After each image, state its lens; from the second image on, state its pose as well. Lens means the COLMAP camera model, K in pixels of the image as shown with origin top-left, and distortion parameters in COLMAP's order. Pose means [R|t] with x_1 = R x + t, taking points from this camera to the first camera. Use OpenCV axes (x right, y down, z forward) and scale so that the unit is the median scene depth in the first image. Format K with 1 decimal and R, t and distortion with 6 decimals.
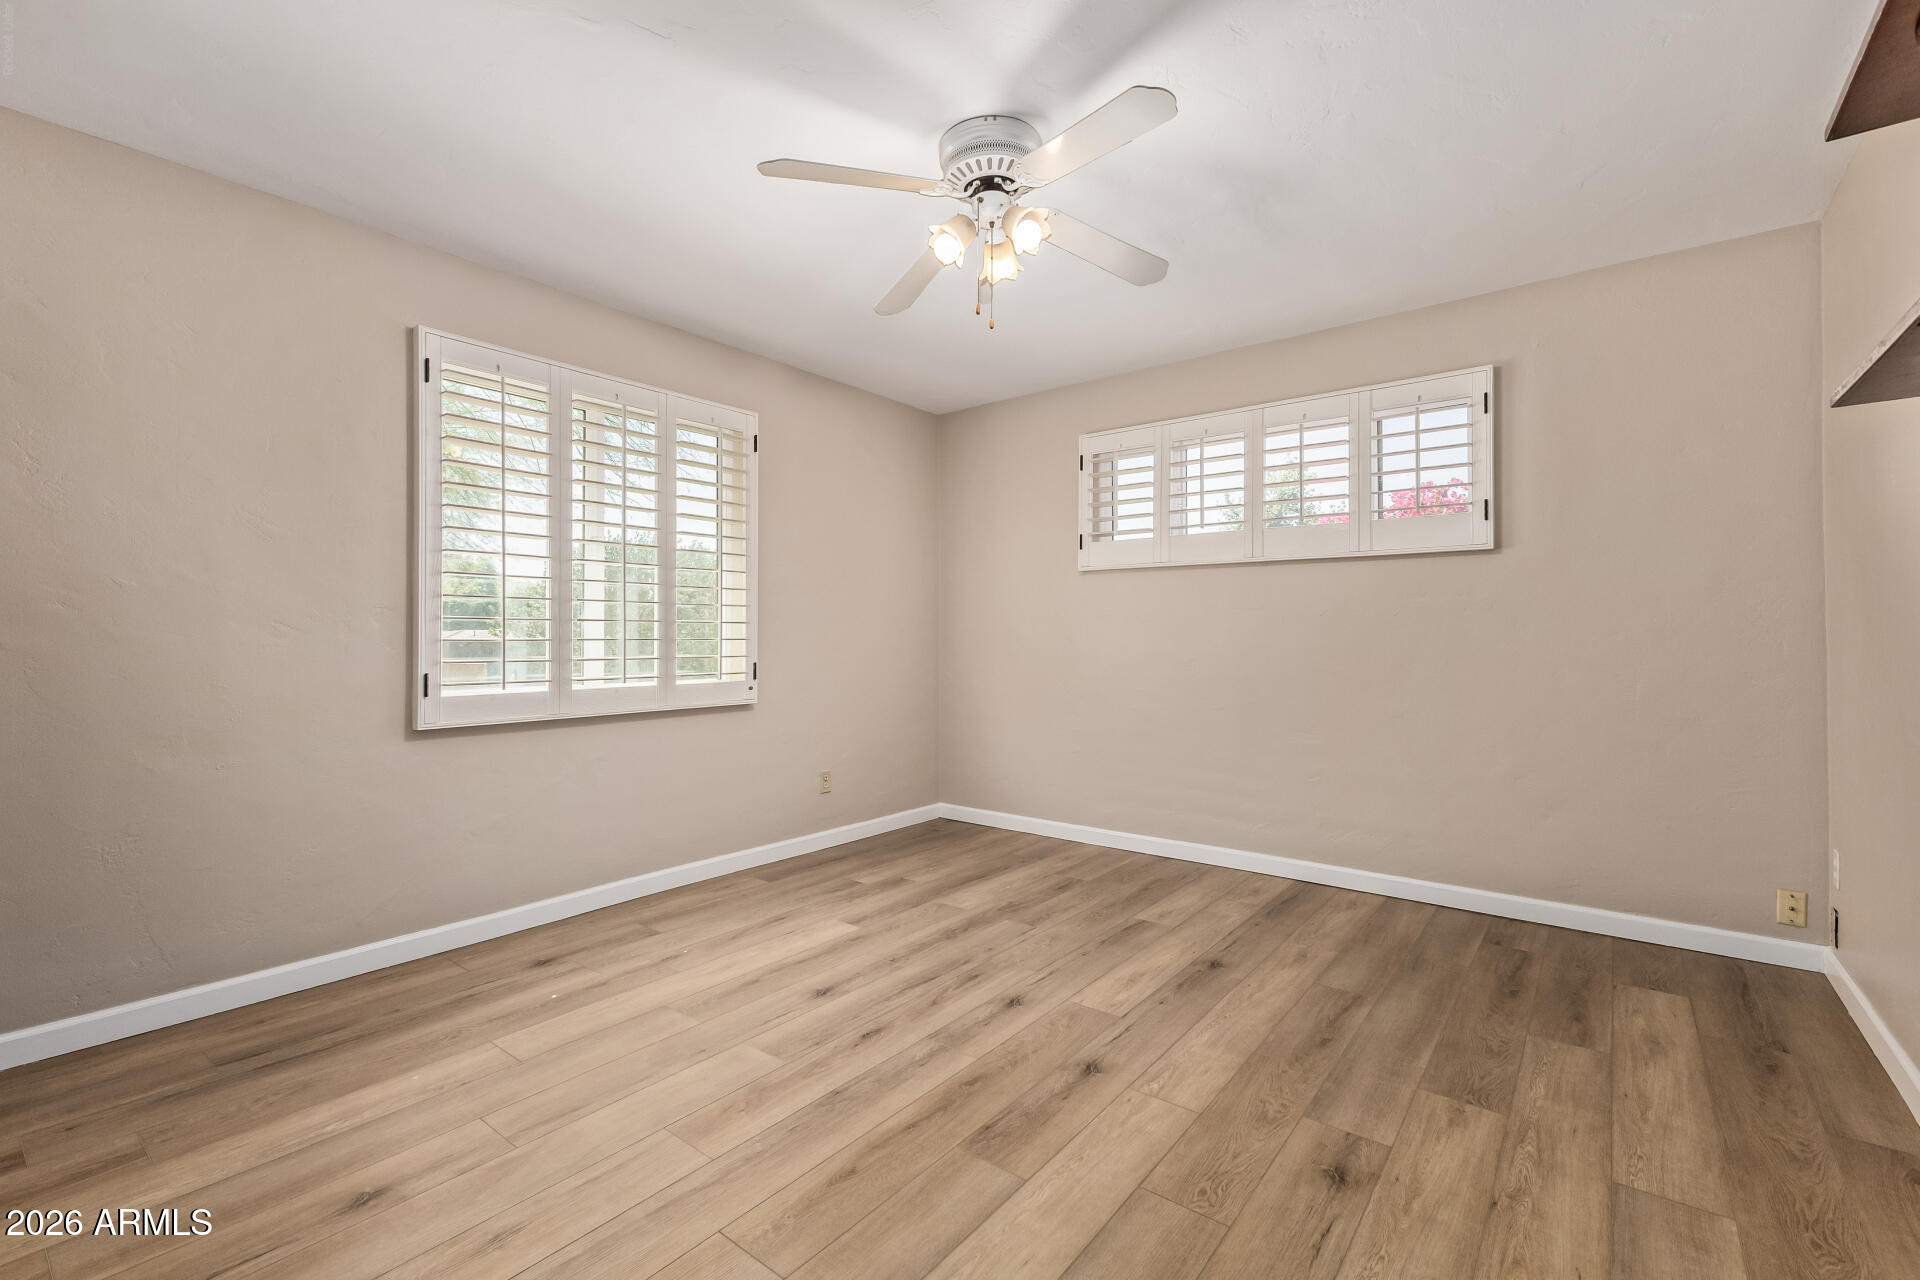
lens RADIAL K [[834.3, 0, 954.9], [0, 834.3, 631.1], [0, 0, 1]] dist [0.002713, -0.001666]
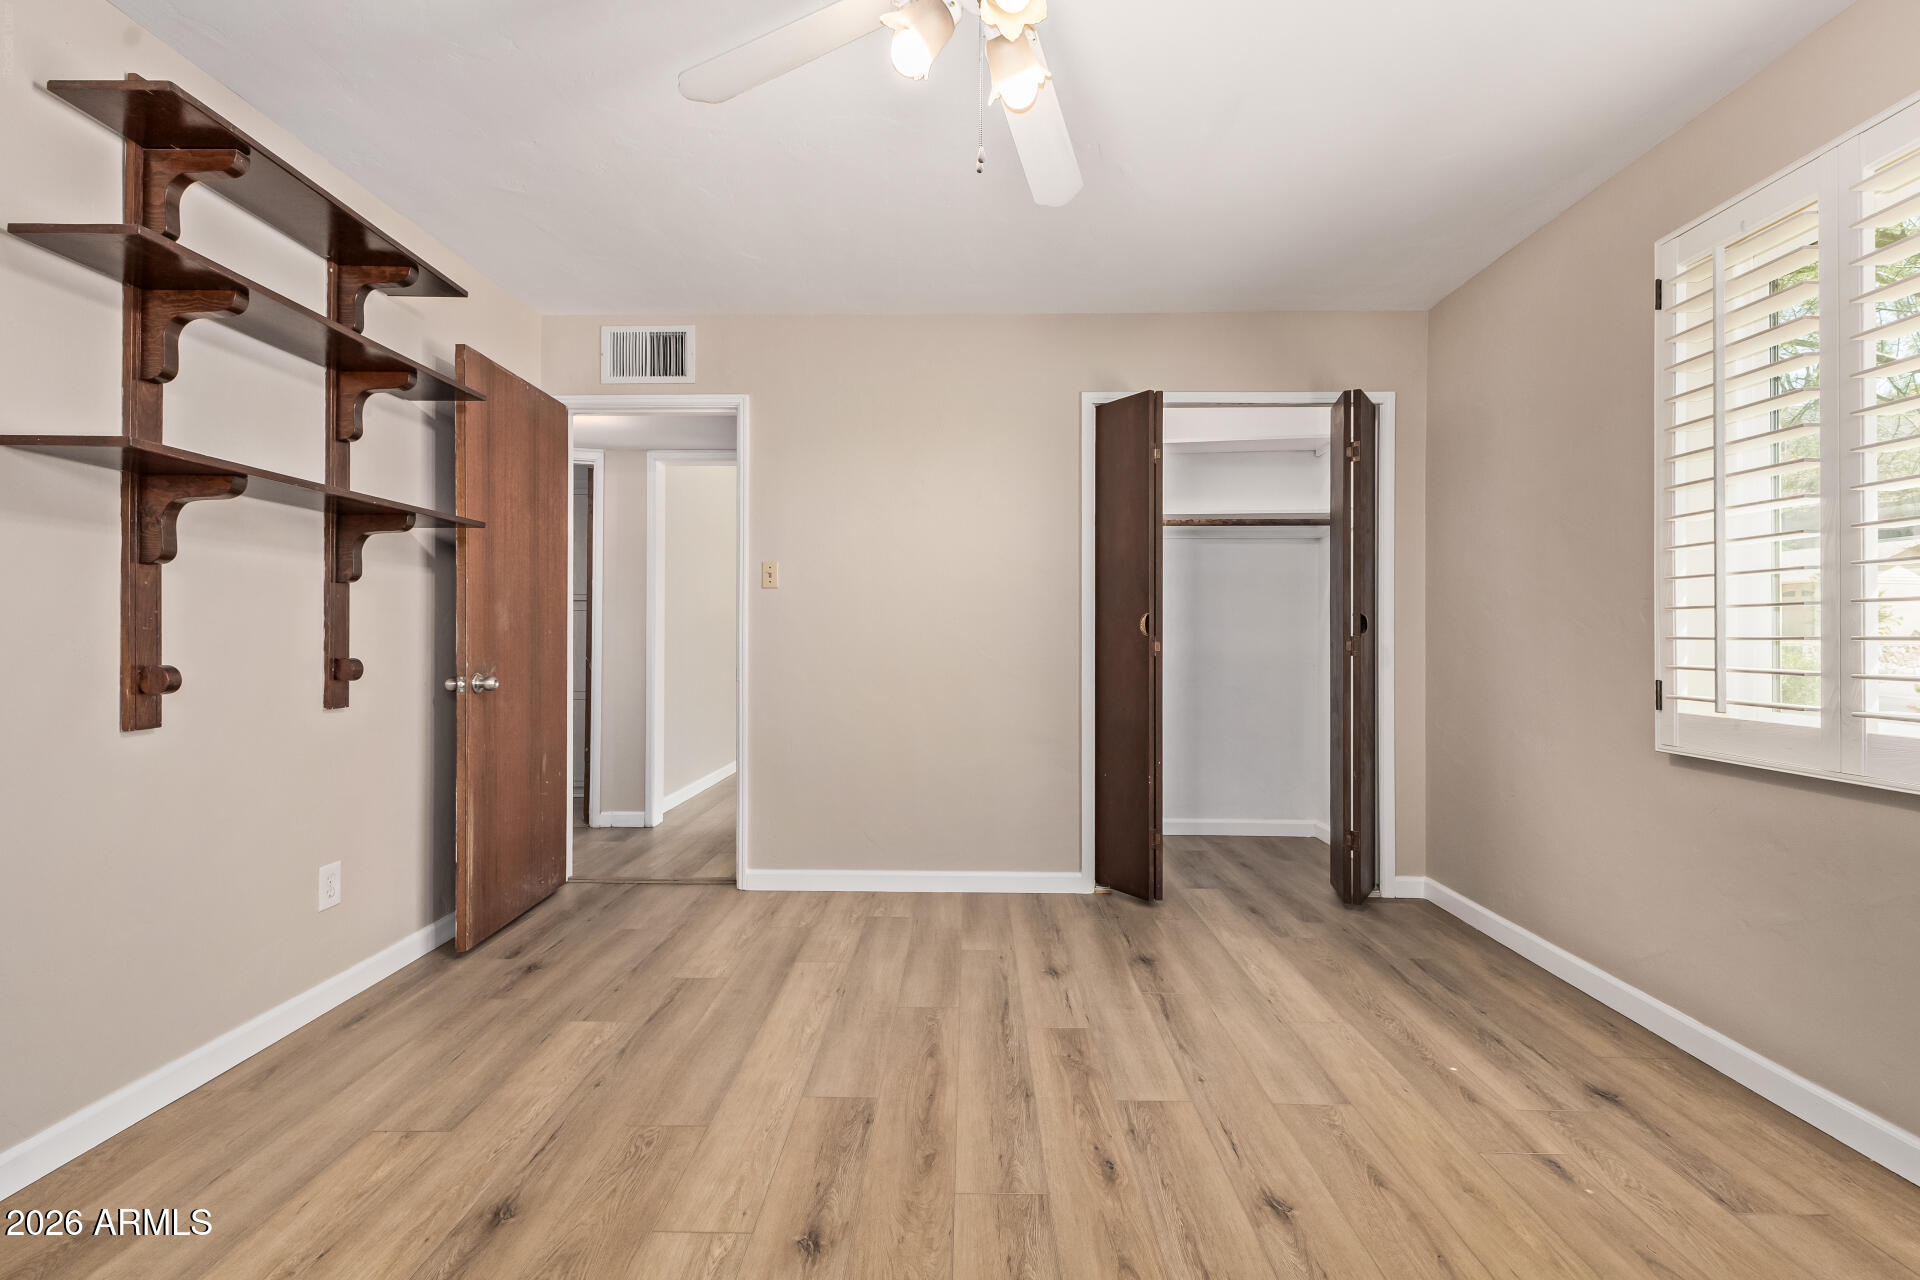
lens RADIAL K [[834.3, 0, 951.4], [0, 834.3, 639.4], [0, 0, 1]] dist [0.002713, -0.001666]
pose [[-0.802030, 0.001835, -0.597281, 0.506016], [0.003423, 0.999993, -0.001524, 0.016294], [0.597274, -0.003267, -0.802031, 1.695936]]
